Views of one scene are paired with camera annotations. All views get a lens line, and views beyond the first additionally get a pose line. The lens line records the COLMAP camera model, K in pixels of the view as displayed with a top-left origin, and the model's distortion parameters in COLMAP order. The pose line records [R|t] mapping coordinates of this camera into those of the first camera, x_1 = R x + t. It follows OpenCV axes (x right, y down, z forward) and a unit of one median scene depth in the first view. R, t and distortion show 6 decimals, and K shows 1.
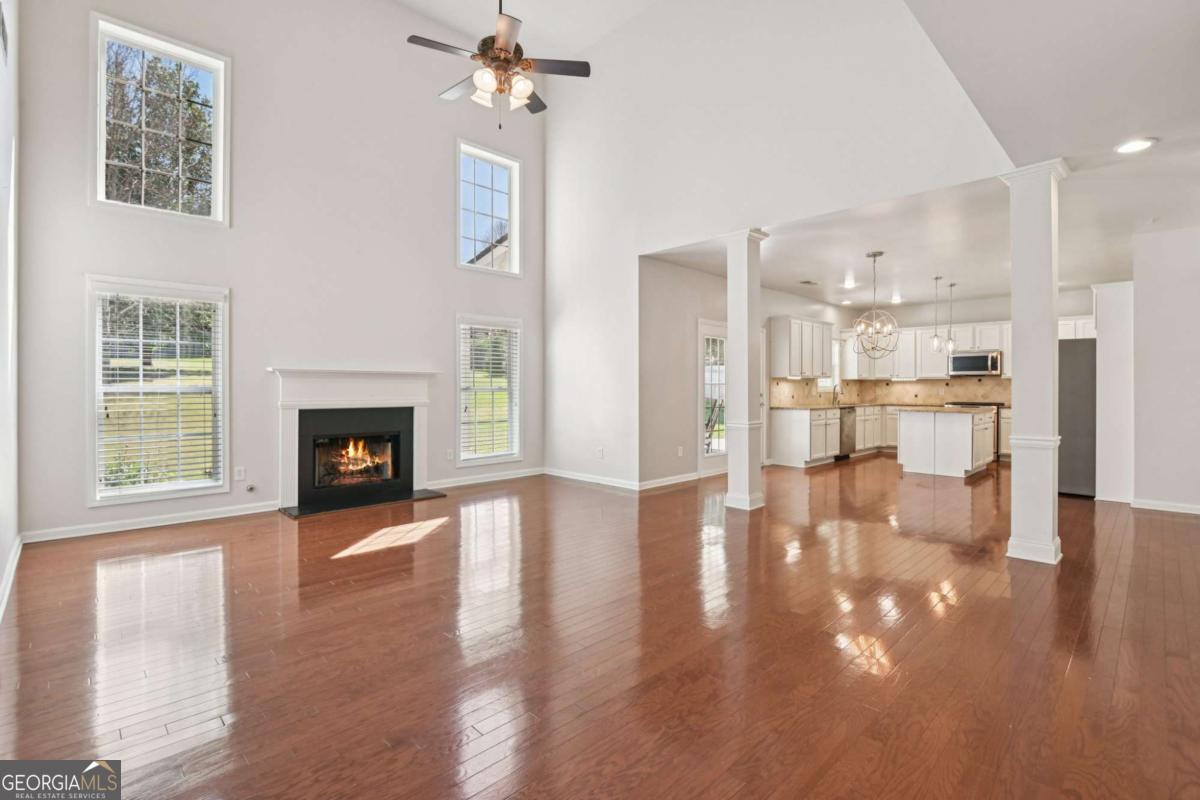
lens RADIAL K [[552.9, 0, 597.6], [0, 552.9, 391.6], [0, 0, 1]] dist [-0.016093, -0.001112]
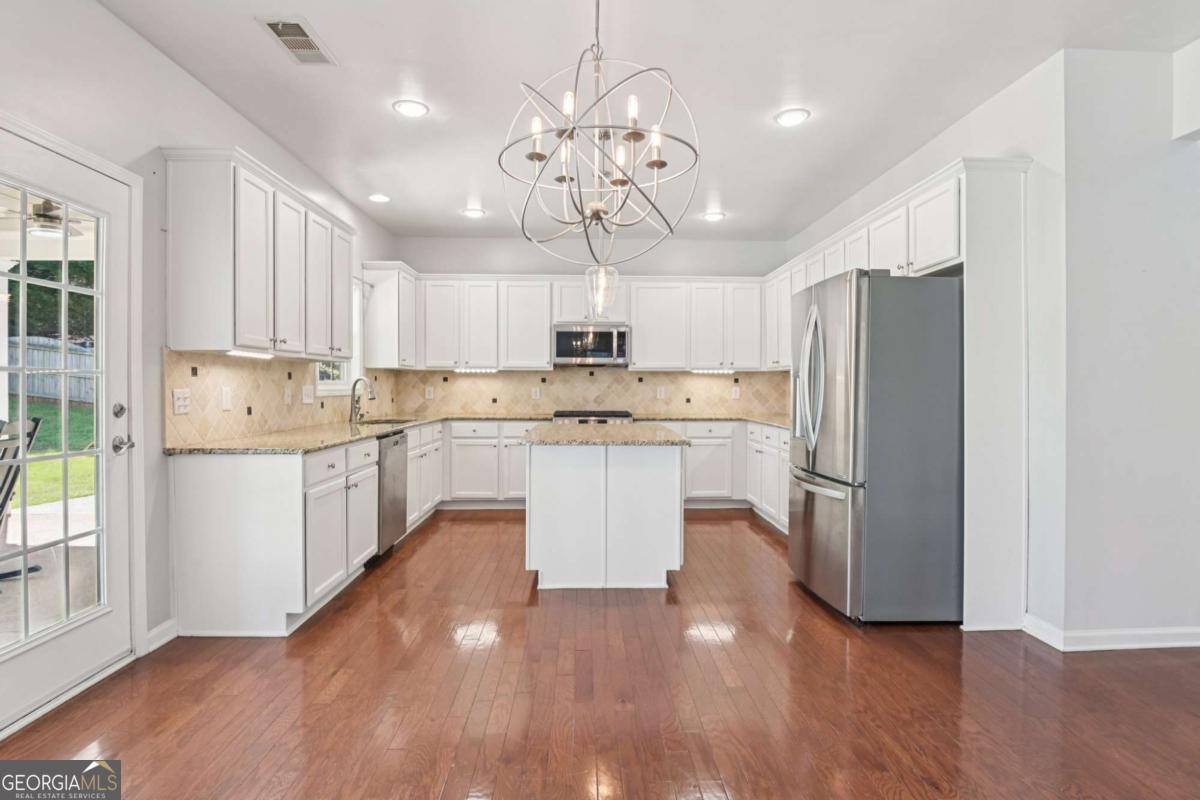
lens RADIAL K [[634.1, 0, 599.5], [0, 634.1, 391.6], [0, 0, 1]] dist [0.001211, -0.000577]
pose [[0.677703, -0.003214, 0.735329, 0.194724], [0.001722, 0.999995, 0.002783, -0.003097], [-0.735334, -0.000620, 0.677705, 0.525641]]
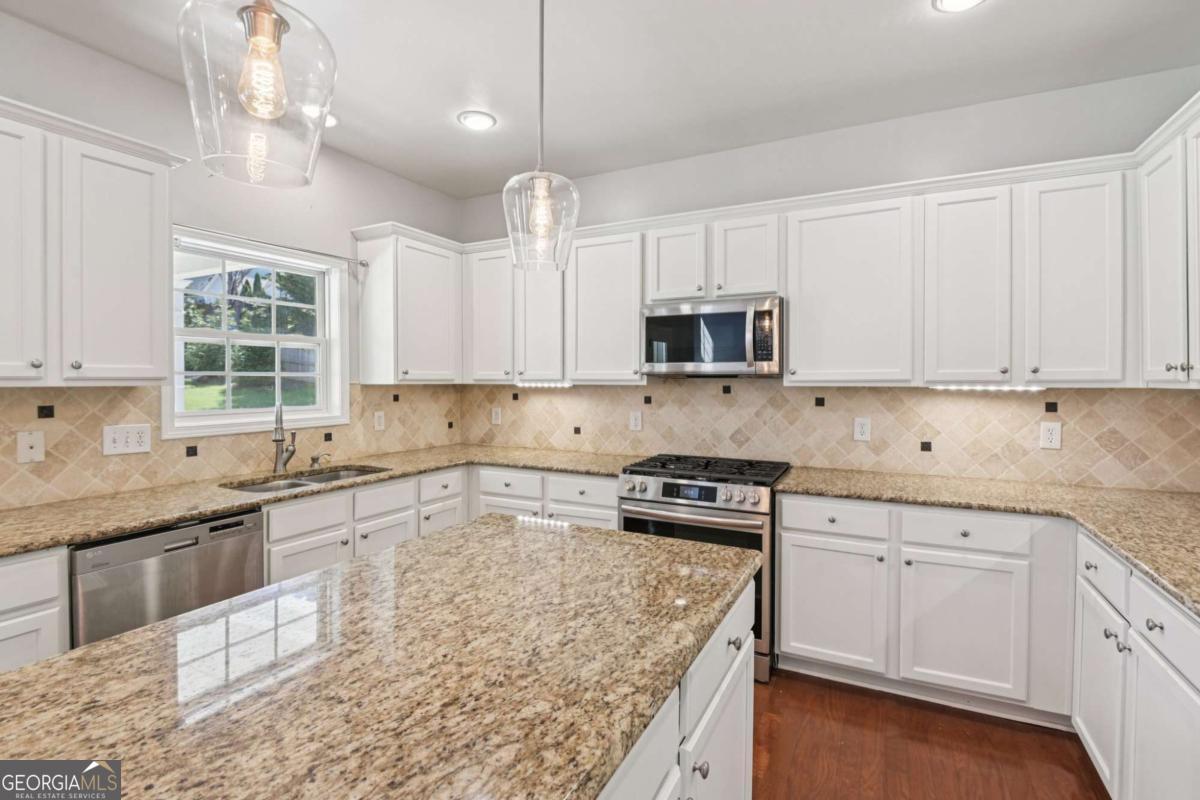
lens RADIAL K [[552.9, 0, 594.5], [0, 552.9, 385.7], [0, 0, 1]] dist [-0.016093, -0.001112]
pose [[0.951584, -0.000898, 0.307389, 0.515234], [-0.000366, 0.999992, 0.004053, -0.024542], [-0.307390, -0.003969, 0.951575, 0.702208]]
